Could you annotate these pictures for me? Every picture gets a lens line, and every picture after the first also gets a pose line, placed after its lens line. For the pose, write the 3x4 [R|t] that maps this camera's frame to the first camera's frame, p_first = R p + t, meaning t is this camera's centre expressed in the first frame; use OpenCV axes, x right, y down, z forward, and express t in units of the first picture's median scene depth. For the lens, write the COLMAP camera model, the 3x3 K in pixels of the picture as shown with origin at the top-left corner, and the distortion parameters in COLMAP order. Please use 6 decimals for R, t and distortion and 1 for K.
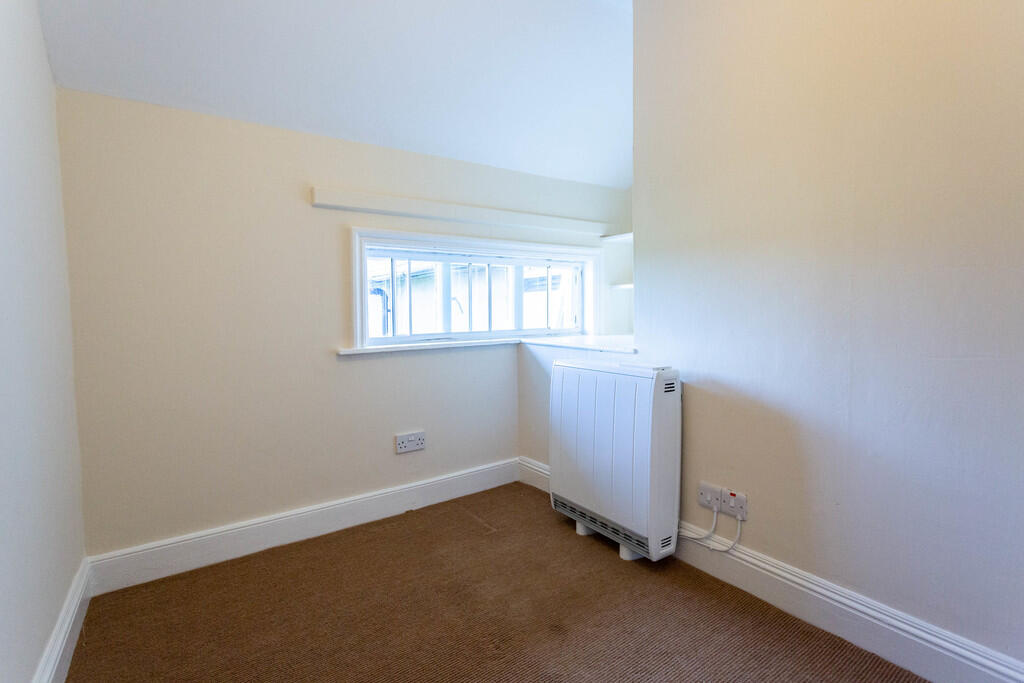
lens RADIAL K [[470.9, 0, 511.1], [0, 470.9, 337.5], [0, 0, 1]] dist [0.000152, 0.000023]
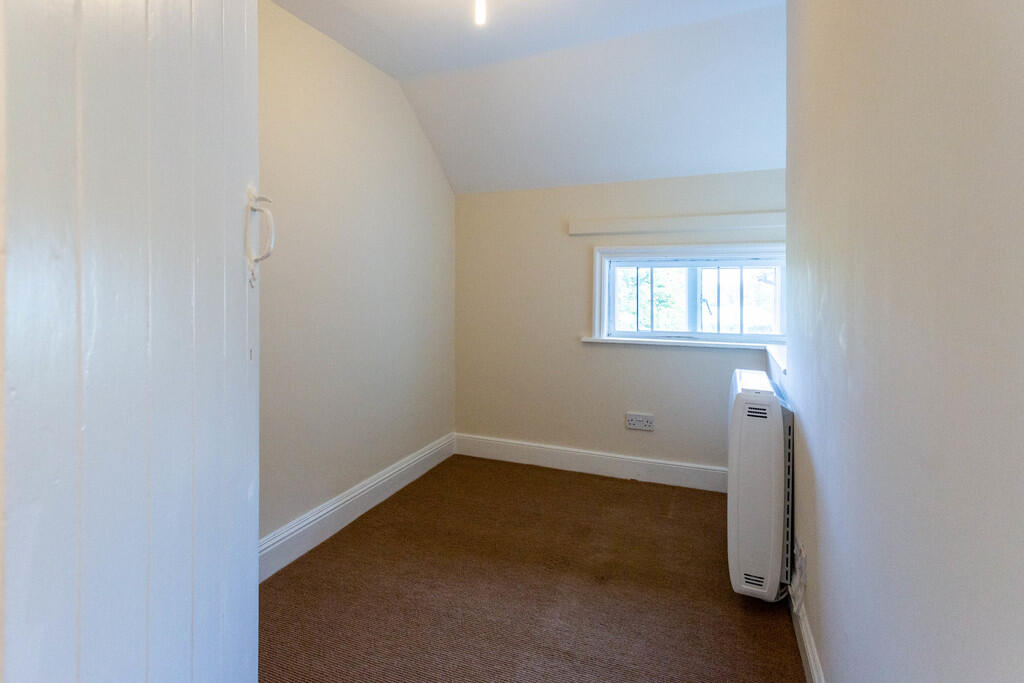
lens RADIAL K [[503.8, 0, 512.8], [0, 503.8, 298.6], [0, 0, 1]] dist [-0.000187, 0.000136]
pose [[0.544684, 0.030395, -0.838090, 0.673150], [-0.064941, 0.997871, -0.006016, -0.059124], [0.836123, 0.057703, 0.545498, 0.028793]]
